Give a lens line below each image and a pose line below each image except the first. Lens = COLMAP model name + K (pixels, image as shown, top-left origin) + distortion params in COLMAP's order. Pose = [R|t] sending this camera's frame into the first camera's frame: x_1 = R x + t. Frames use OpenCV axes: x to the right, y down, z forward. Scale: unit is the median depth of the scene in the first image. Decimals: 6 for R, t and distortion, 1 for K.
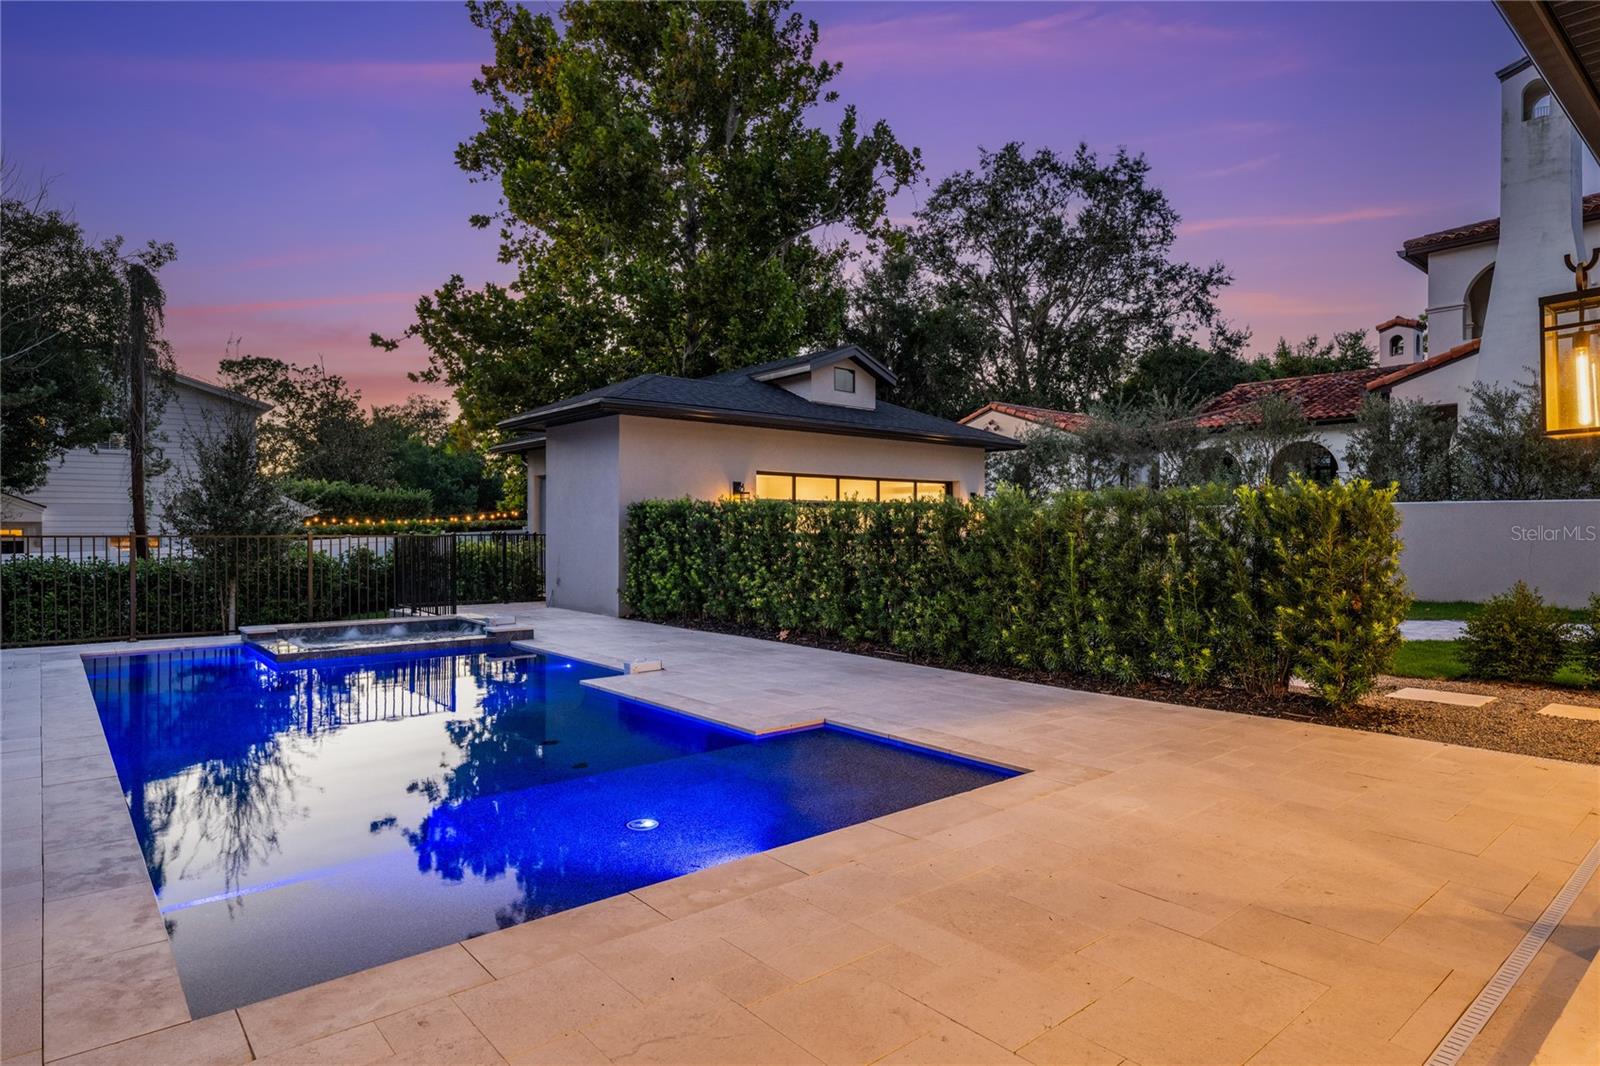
lens RADIAL K [[891.8, 0, 797.7], [0, 891.8, 527.3], [0, 0, 1]] dist [0.000081, -0.000513]
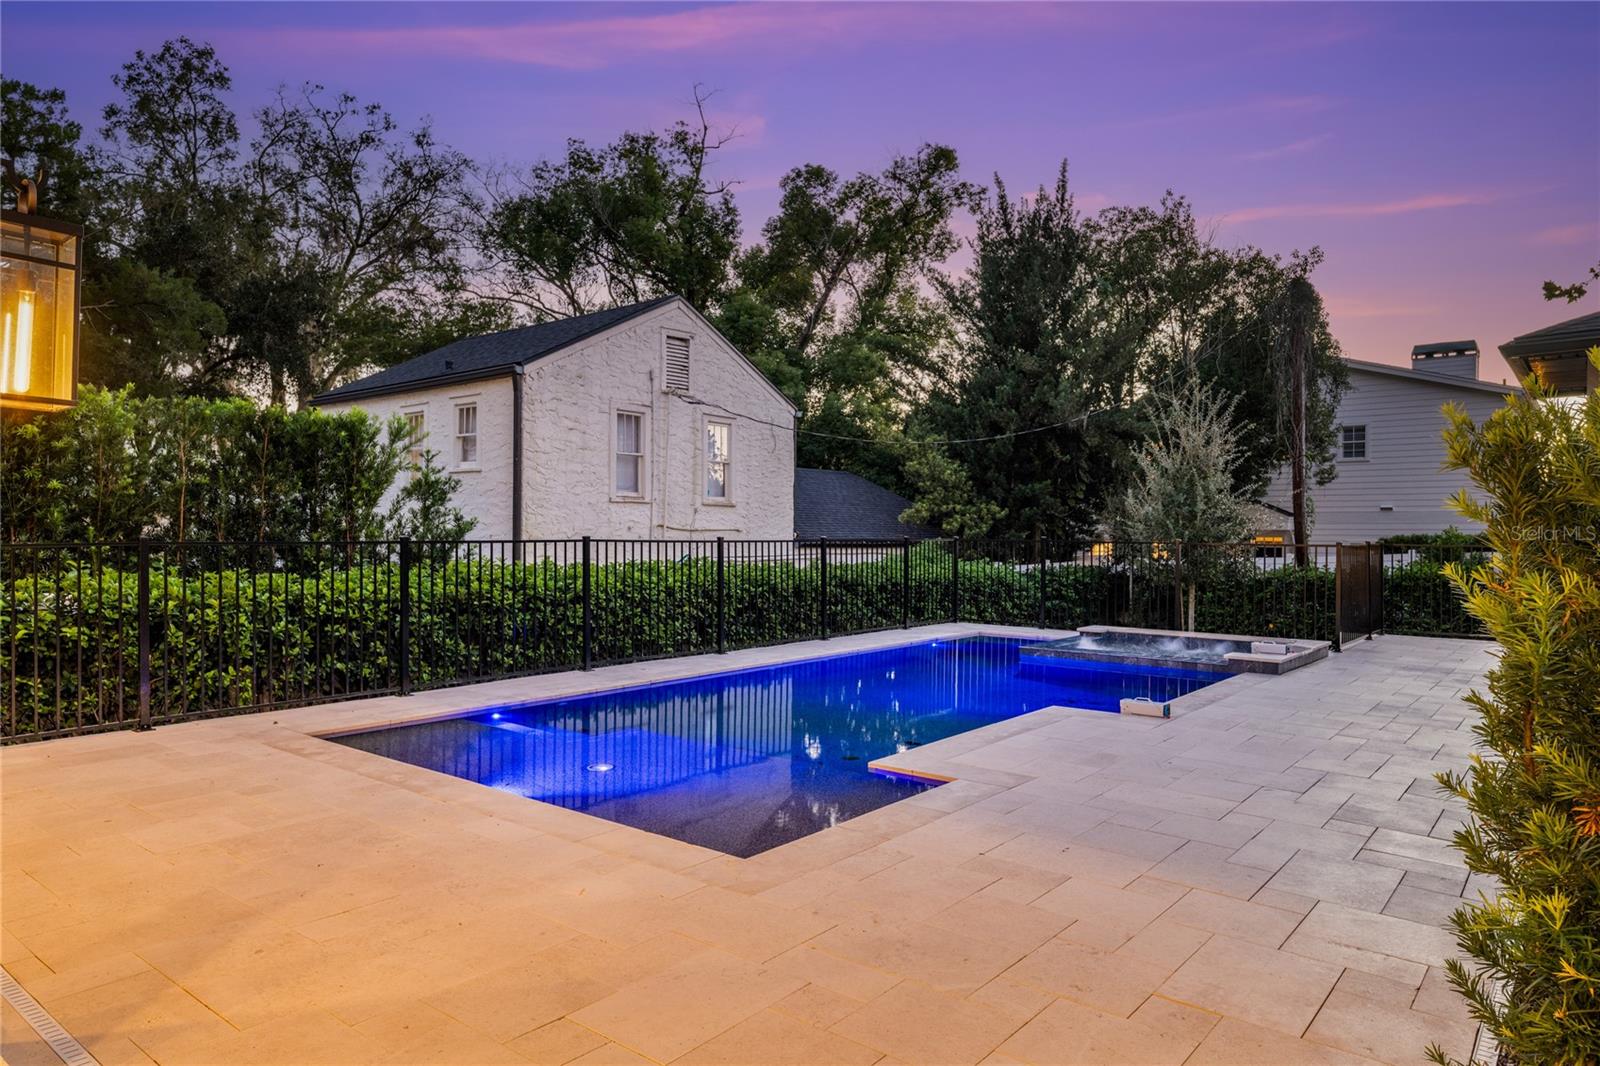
lens RADIAL K [[1018.9, 0, 797.3], [0, 1018.9, 532.4], [0, 0, 1]] dist [-0.000611, 0.000507]
pose [[0.185349, 0.004838, -0.982661, 1.469834], [-0.009748, 0.999948, 0.003084, -0.001317], [0.982624, 0.009007, 0.185387, 1.176858]]
